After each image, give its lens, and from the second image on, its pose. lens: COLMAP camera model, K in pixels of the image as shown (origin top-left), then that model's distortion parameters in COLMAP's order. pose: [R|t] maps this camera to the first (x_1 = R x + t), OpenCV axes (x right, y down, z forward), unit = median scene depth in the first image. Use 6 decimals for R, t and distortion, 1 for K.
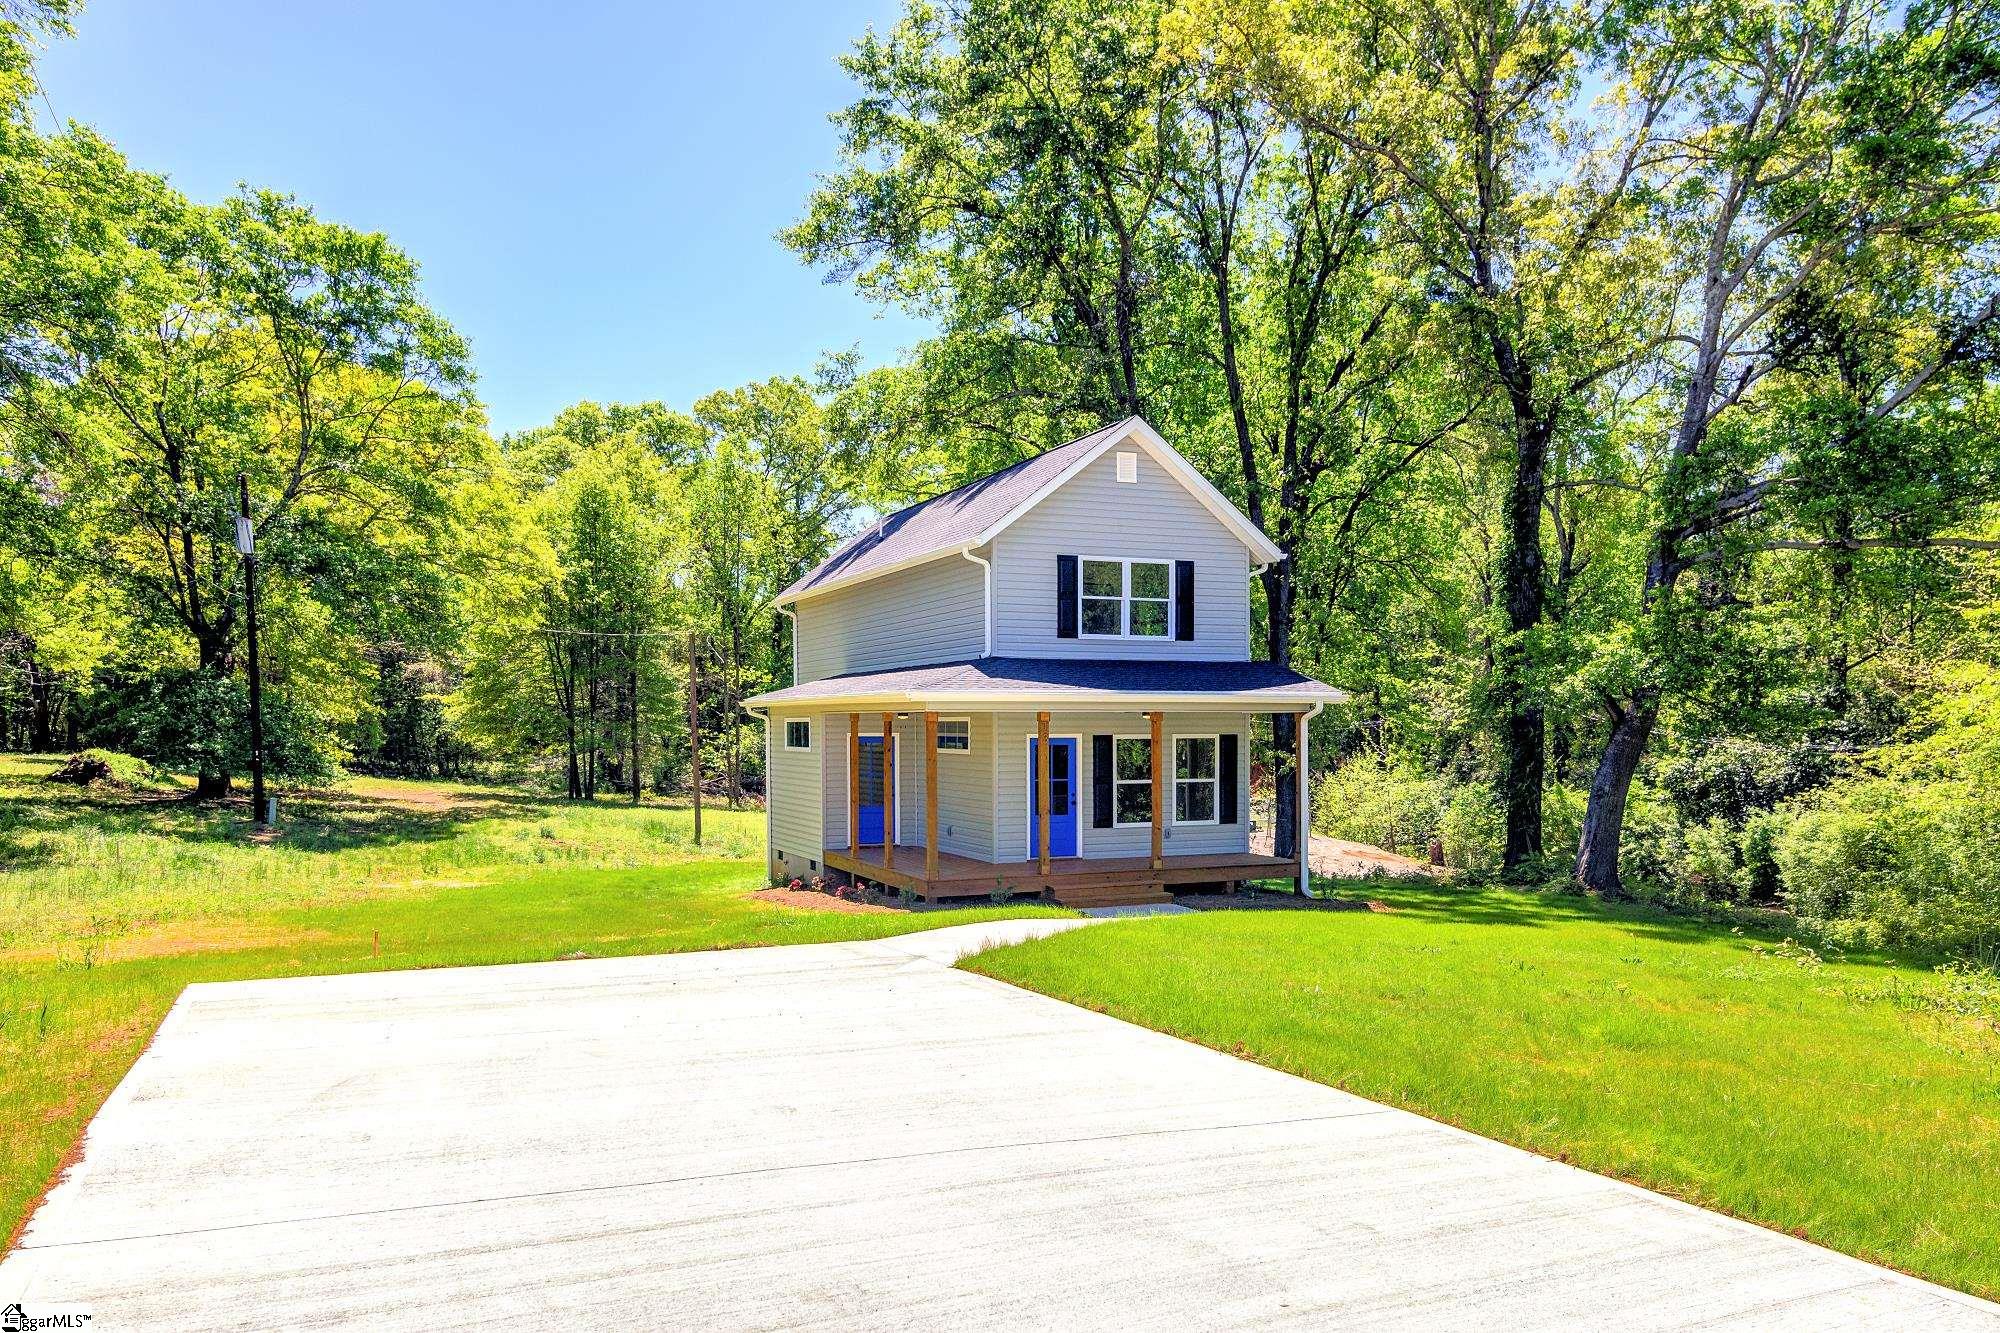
lens RADIAL K [[1536.3, 0, 1026.8], [0, 1536.3, 766.6], [0, 0, 1]] dist [0.010238, 0.005861]
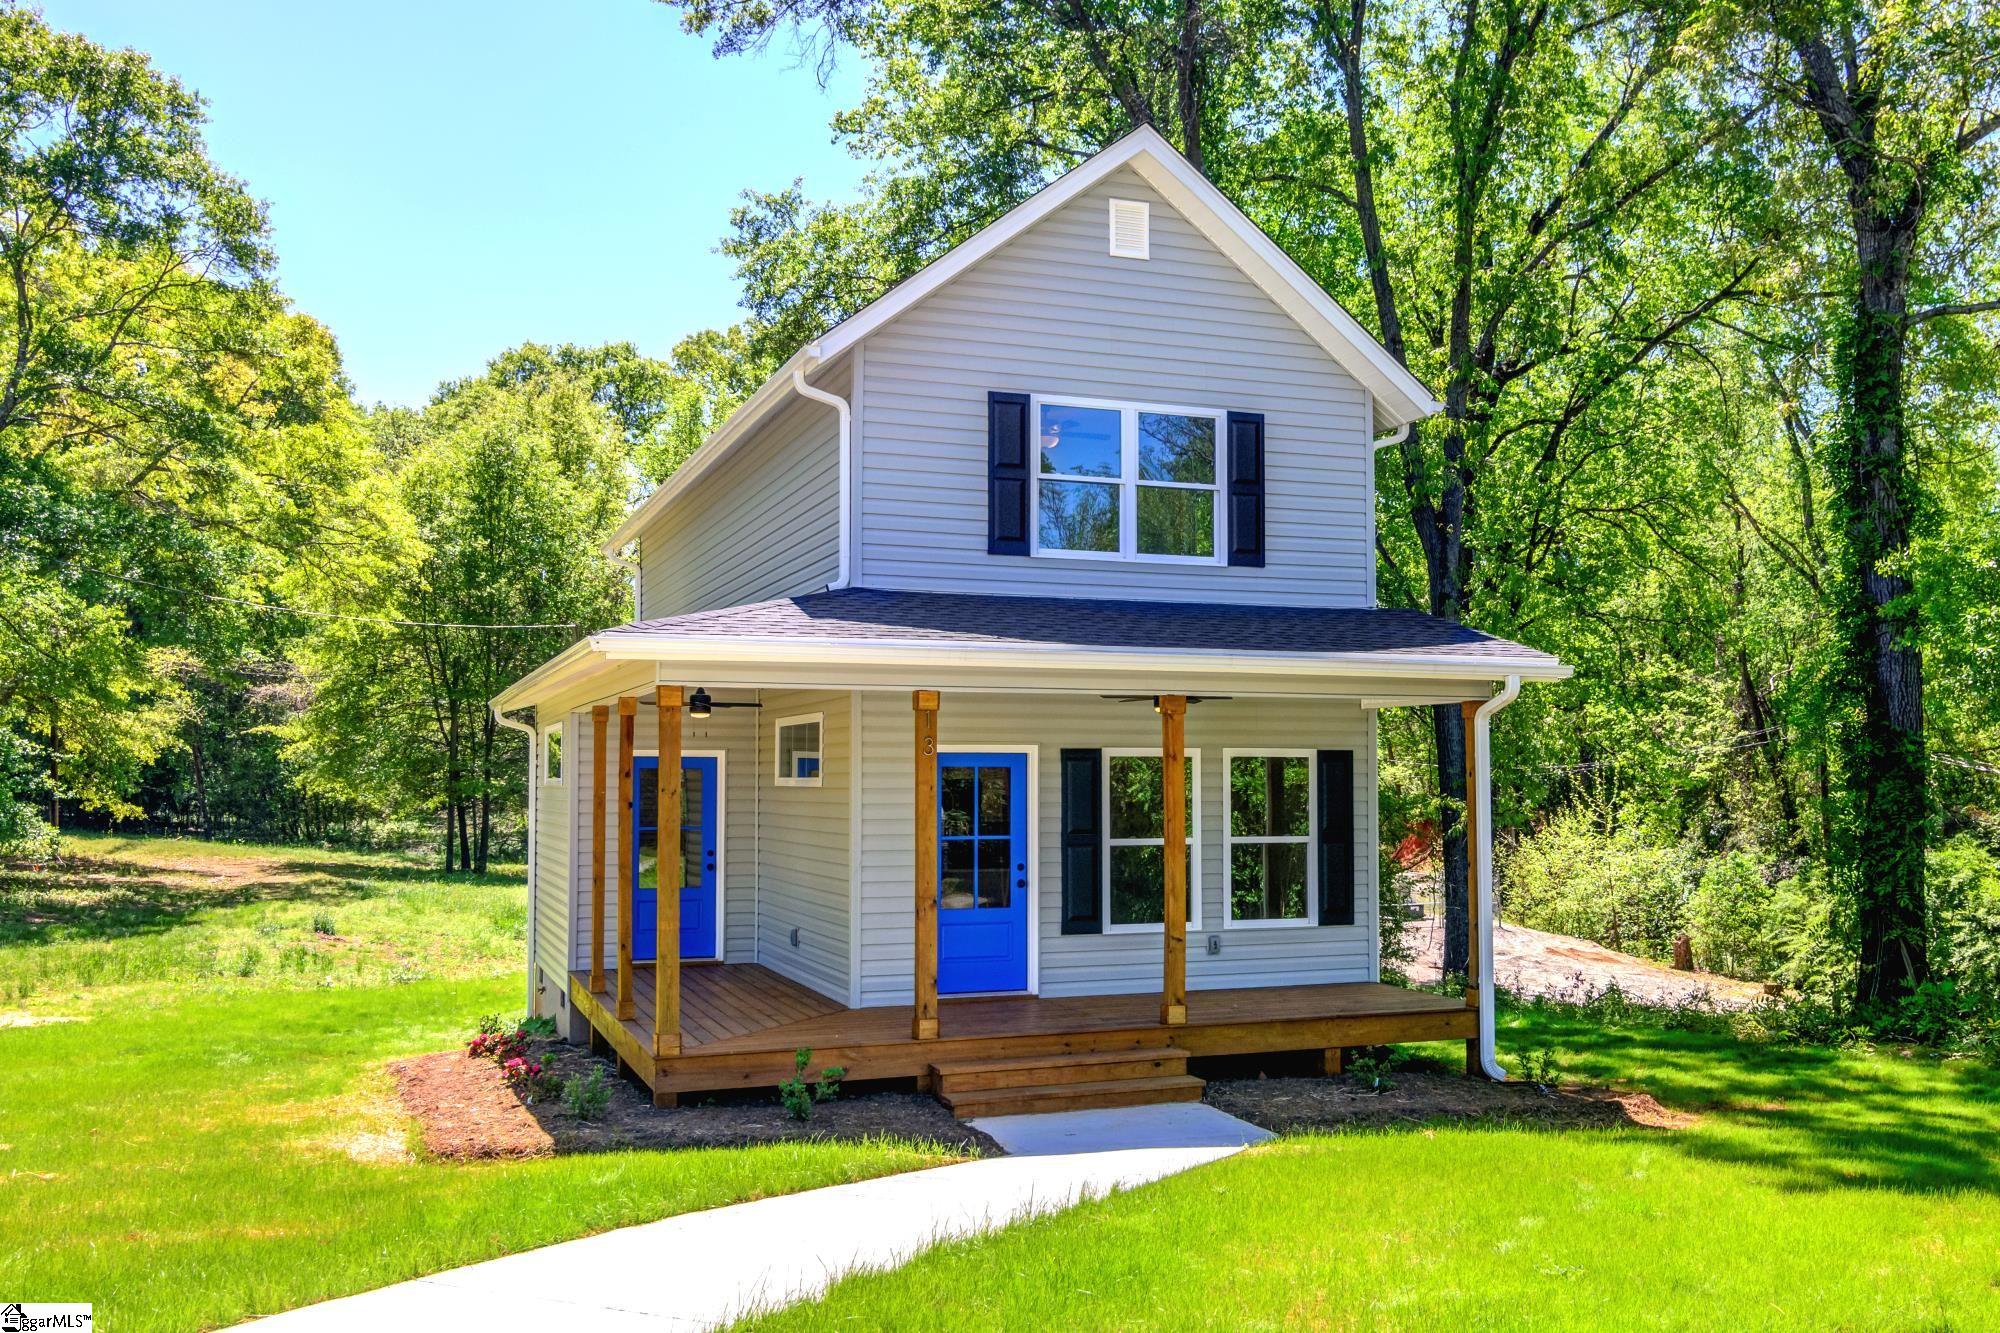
lens RADIAL K [[1818.6, 0, 1117.5], [0, 1818.6, 708.2], [0, 0, 1]] dist [0.004546, -0.016551]
pose [[0.999701, 0.000139, -0.024459, 0.045876], [-0.001814, 0.997652, -0.068461, 0.004182], [0.024392, 0.068485, 0.997354, 0.244462]]
